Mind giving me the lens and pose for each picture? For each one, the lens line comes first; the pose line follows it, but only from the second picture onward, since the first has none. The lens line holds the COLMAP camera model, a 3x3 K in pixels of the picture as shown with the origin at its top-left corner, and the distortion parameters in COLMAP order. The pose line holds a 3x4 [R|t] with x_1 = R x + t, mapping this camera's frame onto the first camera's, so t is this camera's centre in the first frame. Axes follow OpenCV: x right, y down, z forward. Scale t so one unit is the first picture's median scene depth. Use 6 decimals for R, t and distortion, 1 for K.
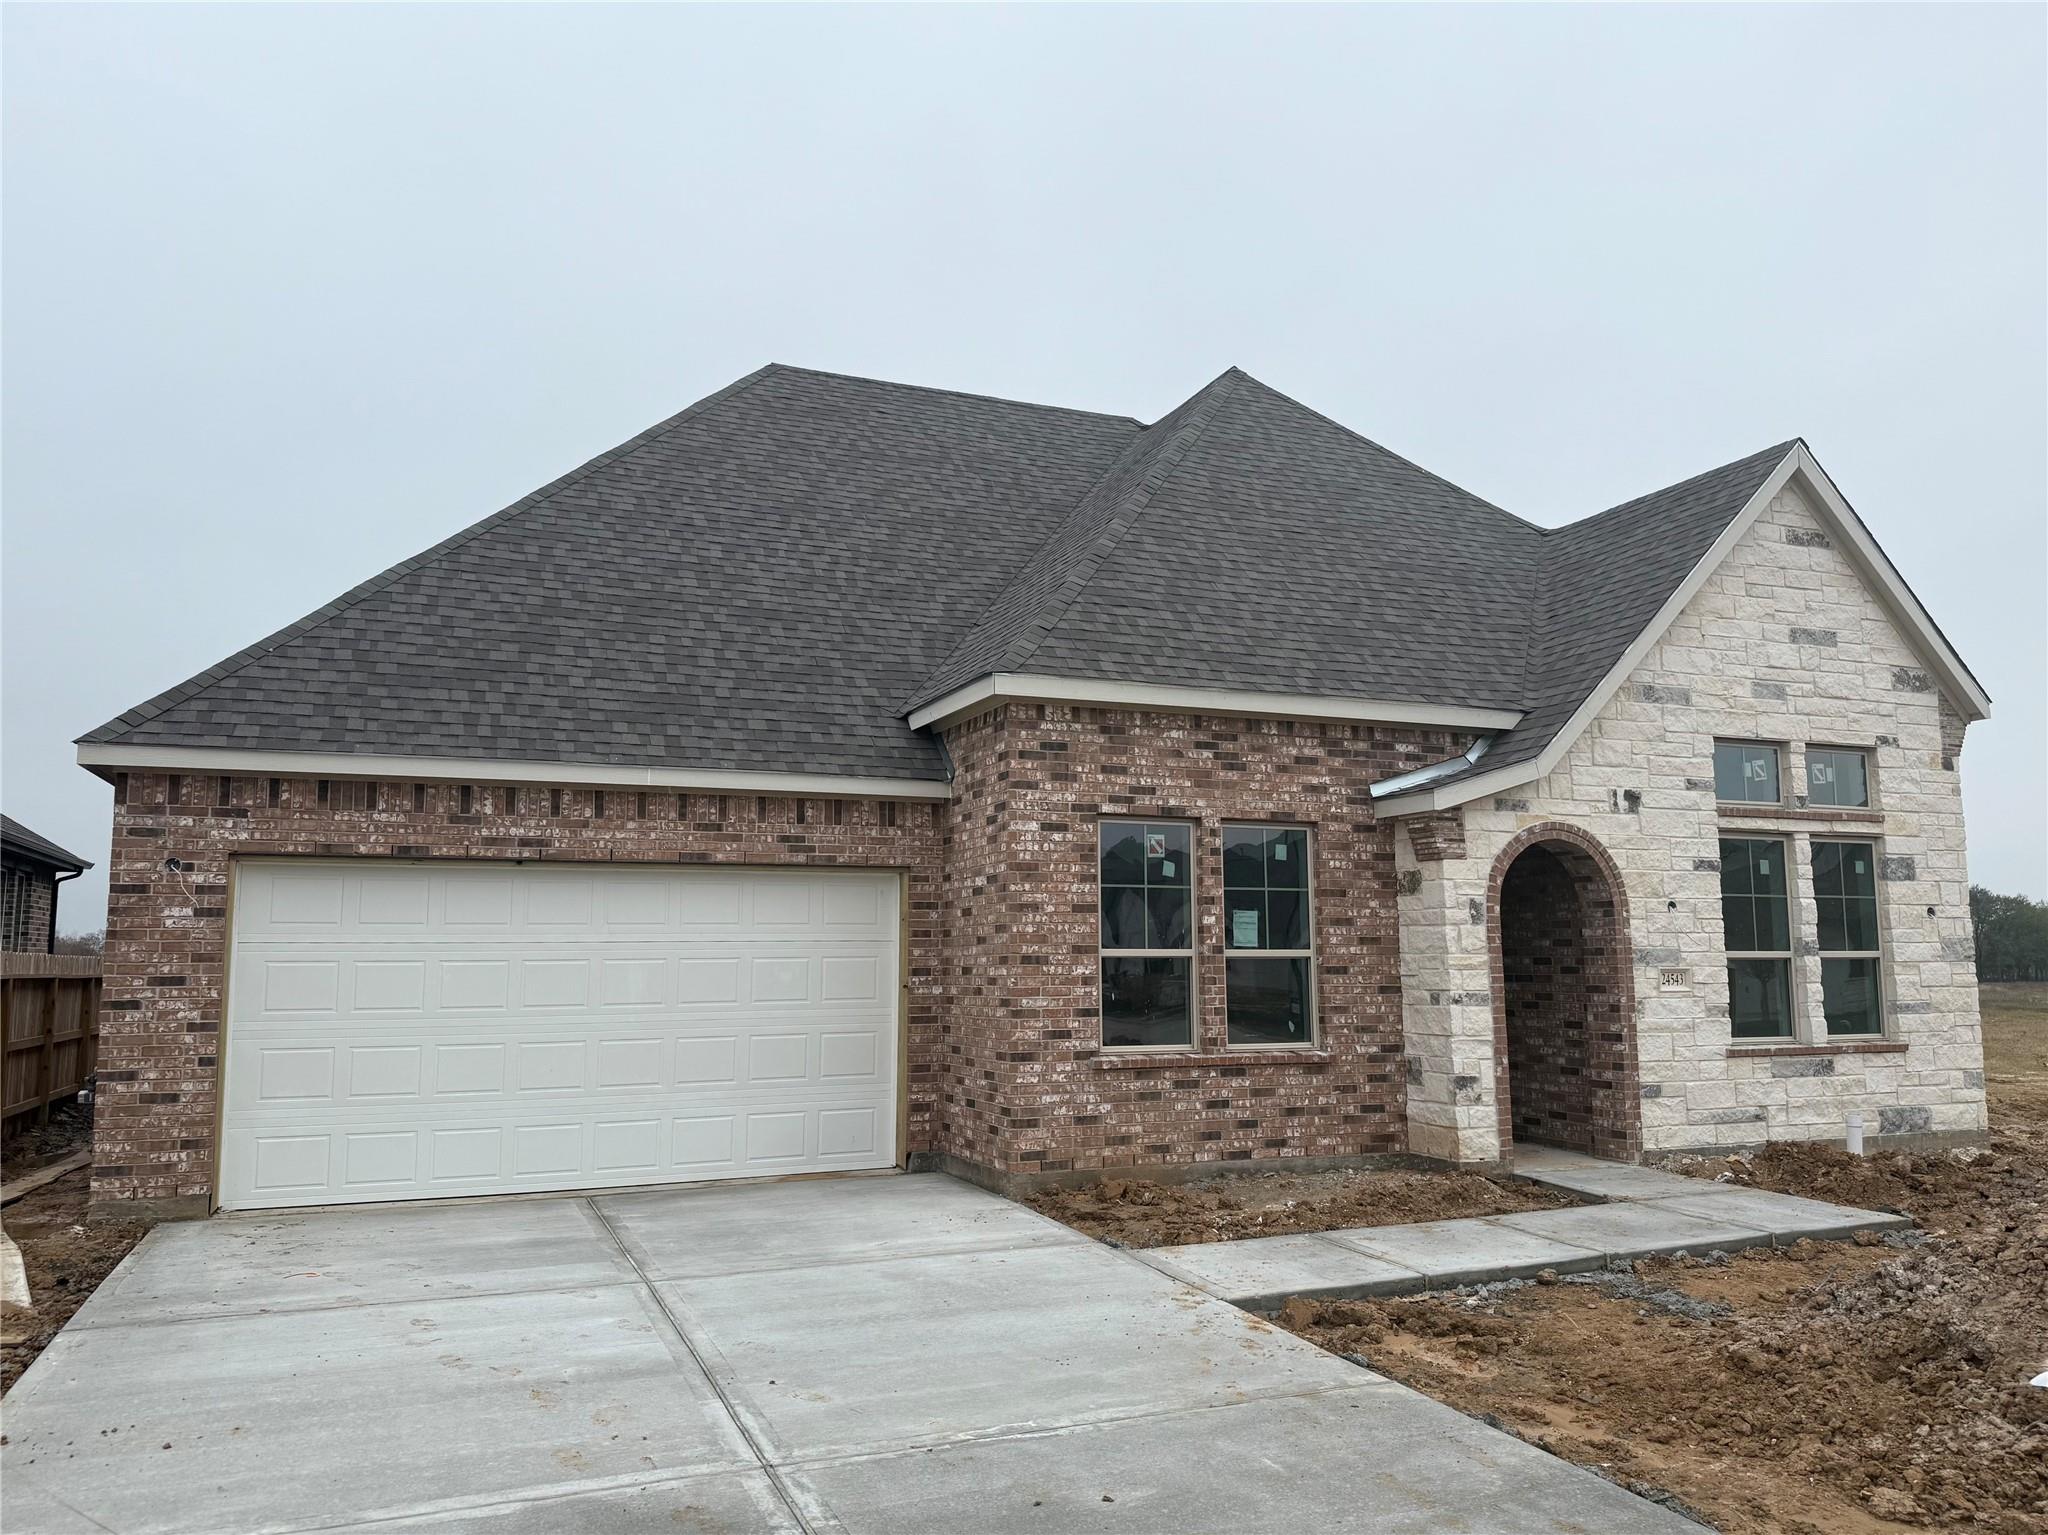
lens RADIAL K [[1445.4, 0, 1009.5], [0, 1445.4, 765.6], [0, 0, 1]] dist [0.091774, -0.043115]
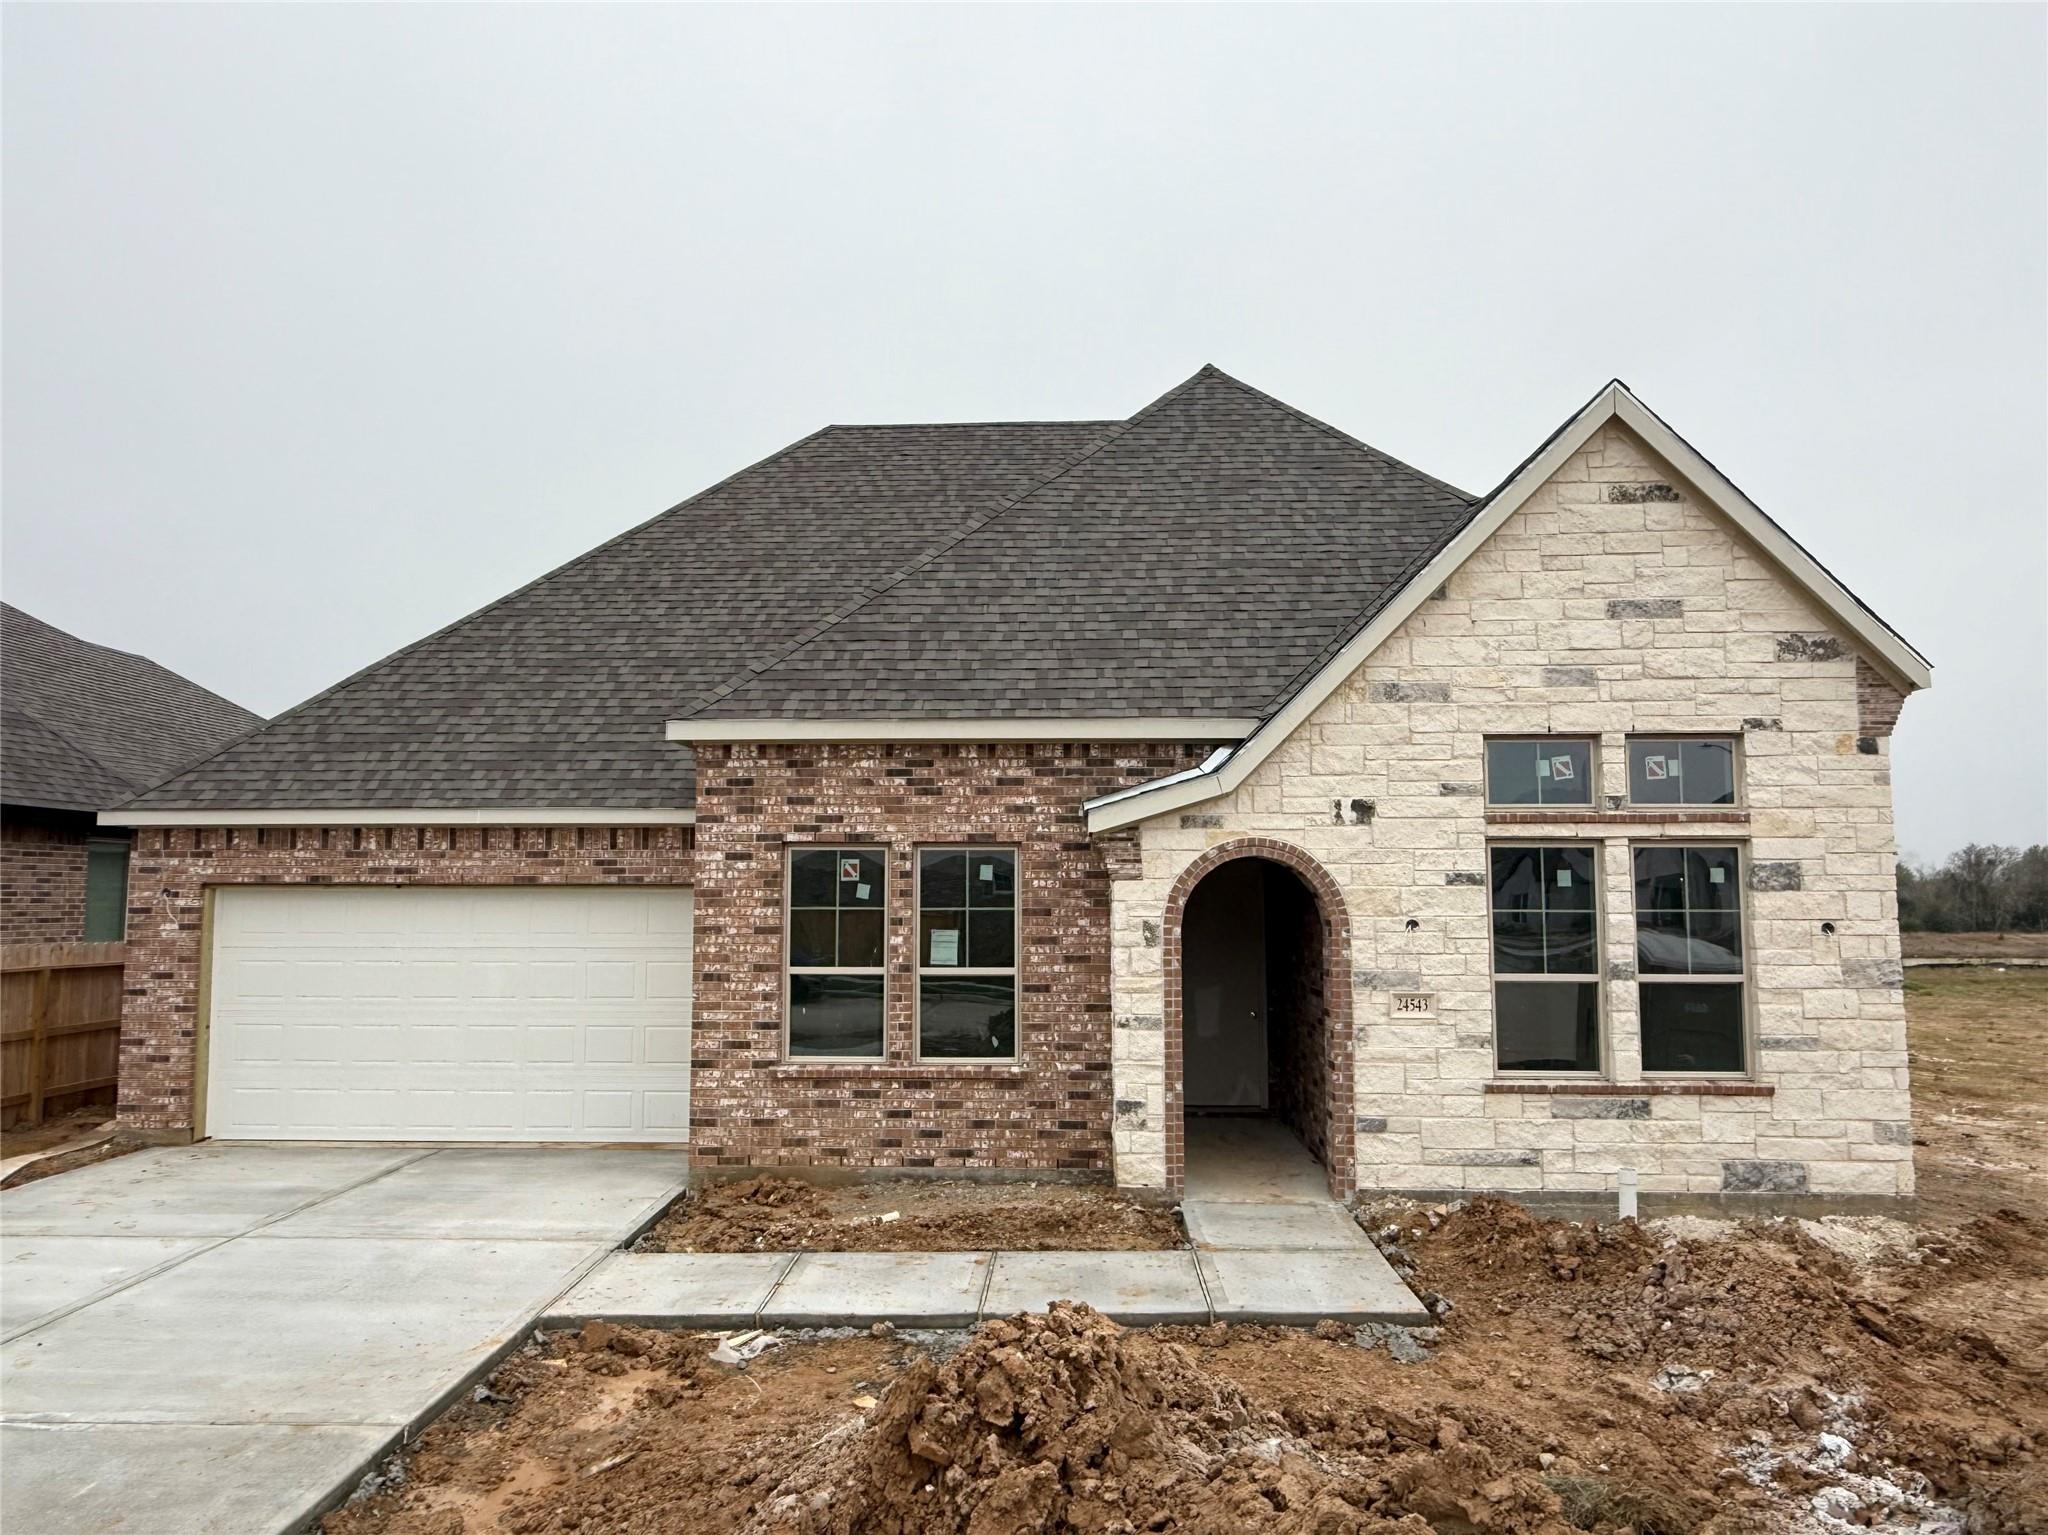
lens RADIAL K [[1303.1, 0, 1026.3], [0, 1303.1, 760.4], [0, 0, 1]] dist [0.035833, -0.003163]
pose [[0.908680, -0.037320, -0.415821, 0.599071], [0.050094, 0.998547, 0.019849, -0.036376], [0.414477, -0.038866, 0.909230, 0.173656]]
